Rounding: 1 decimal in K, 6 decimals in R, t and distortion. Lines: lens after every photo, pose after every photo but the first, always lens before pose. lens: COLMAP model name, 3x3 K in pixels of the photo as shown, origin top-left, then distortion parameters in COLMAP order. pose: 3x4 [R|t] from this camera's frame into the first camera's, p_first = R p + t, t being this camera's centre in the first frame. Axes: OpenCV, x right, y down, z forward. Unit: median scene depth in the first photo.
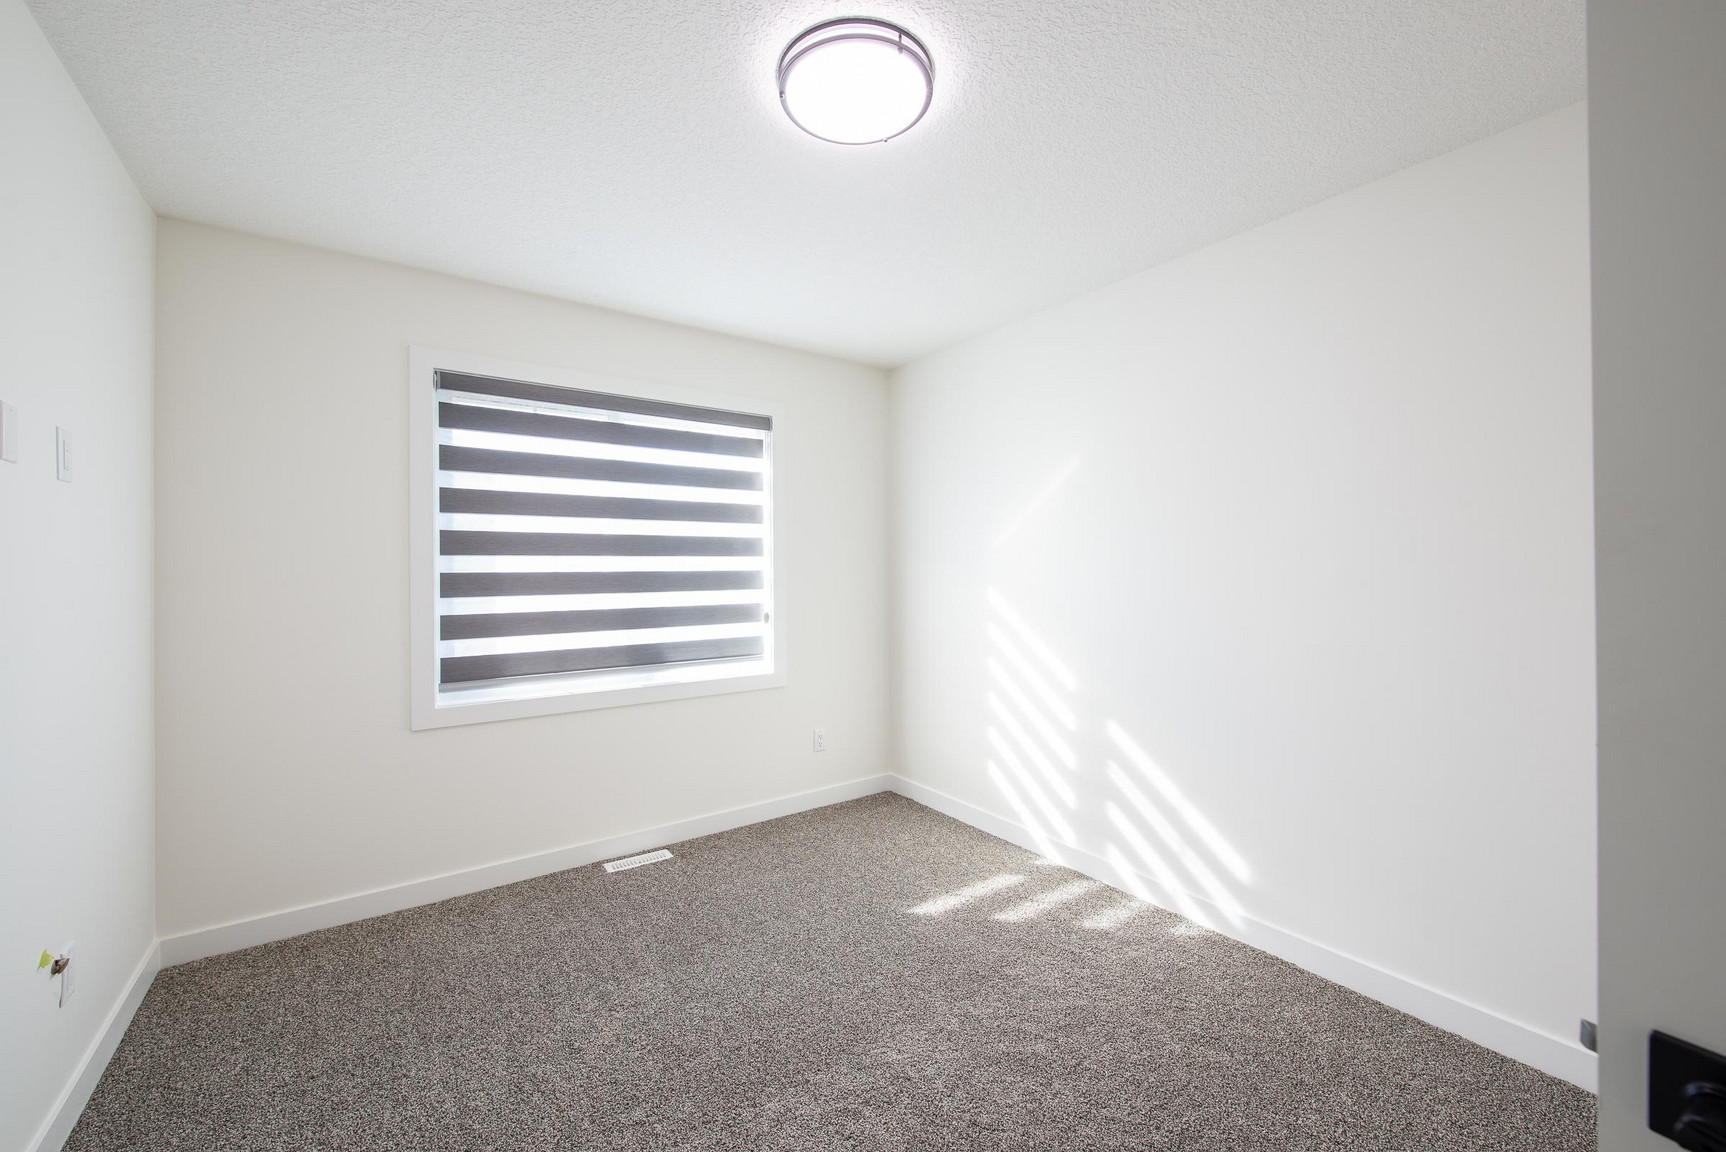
lens RADIAL K [[677.4, 0, 862.4], [0, 677.4, 569.0], [0, 0, 1]] dist [0.001664, -0.002089]
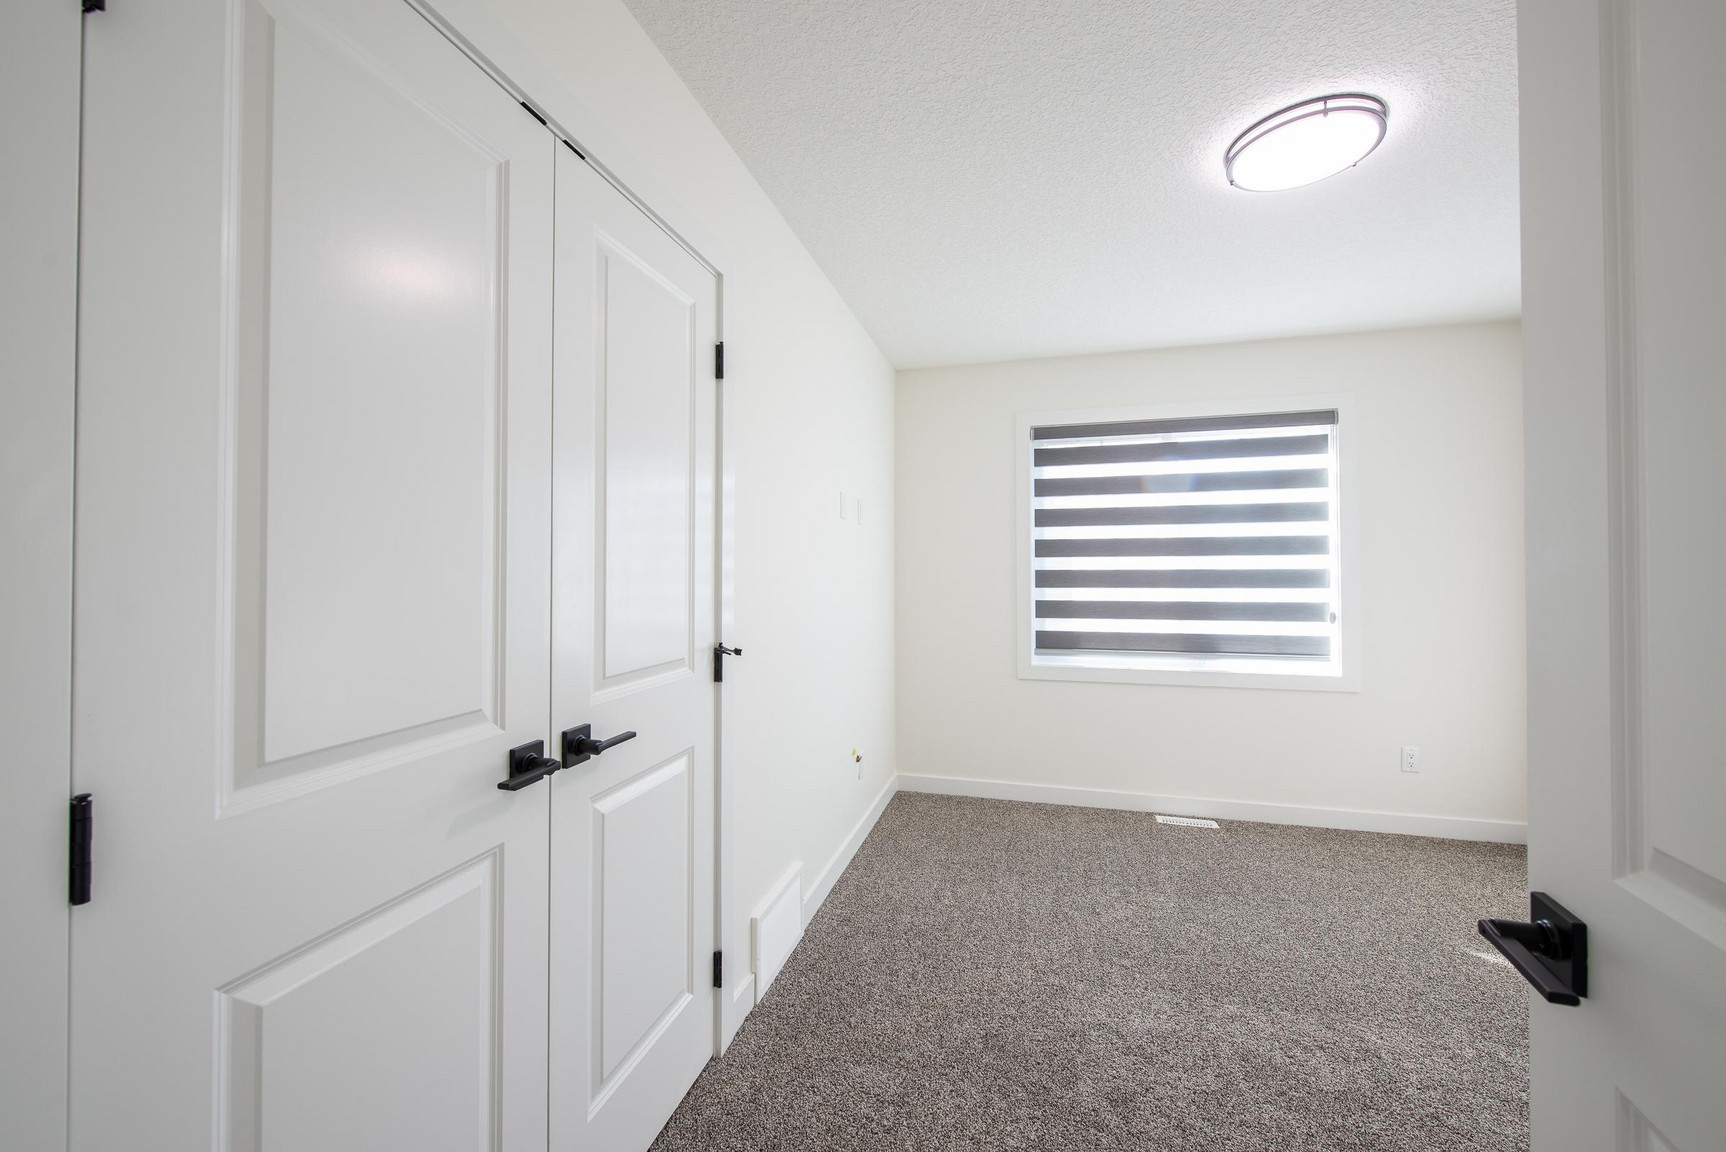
lens RADIAL K [[677.3, 0, 851.0], [0, 677.3, 561.7], [0, 0, 1]] dist [0.000448, -0.000351]
pose [[0.624346, -0.005408, -0.781129, 0.235564], [-0.000675, 0.999972, -0.007463, -0.000629], [0.781147, 0.005186, 0.624325, -0.178273]]
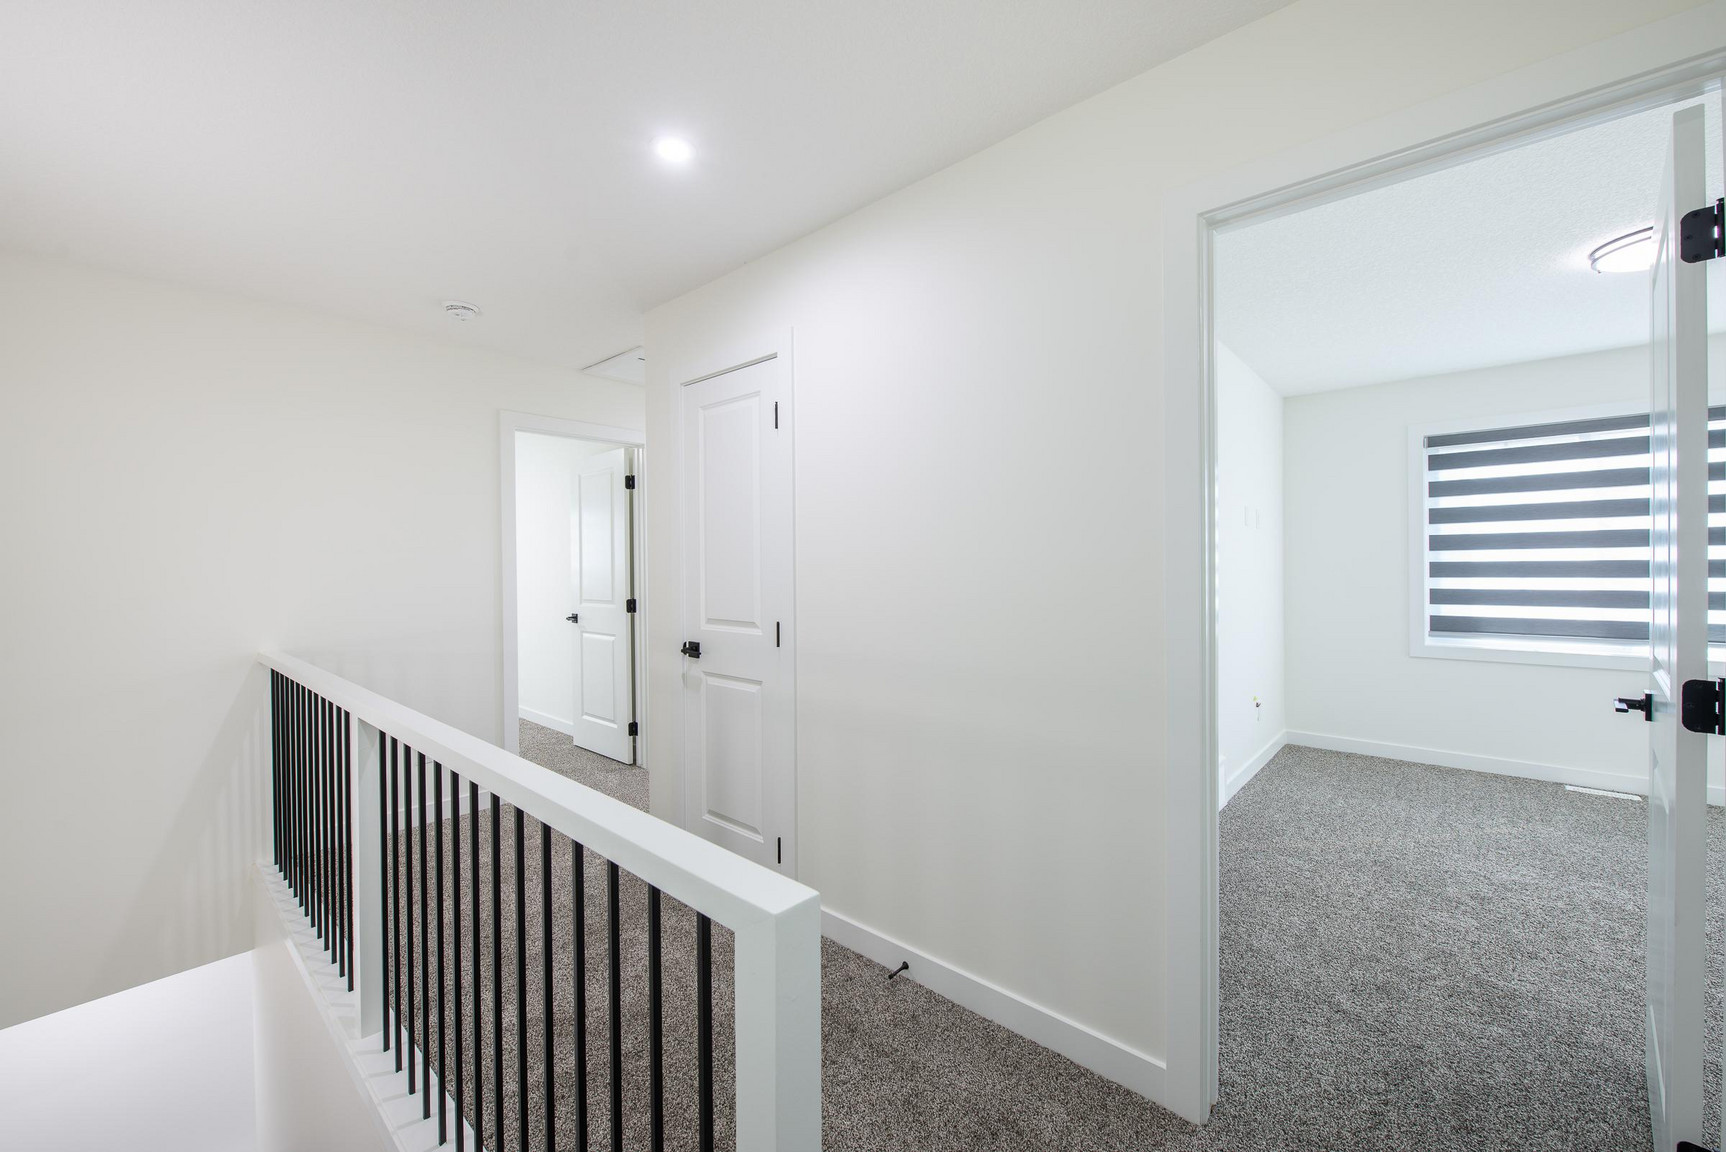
lens RADIAL K [[677.4, 0, 862.4], [0, 677.4, 569.0], [0, 0, 1]] dist [0.001664, -0.002089]
pose [[0.219039, 0.007120, -0.975690, 0.641639], [0.007450, 0.999932, 0.008969, -0.001913], [0.975688, -0.009234, 0.218971, -0.655456]]
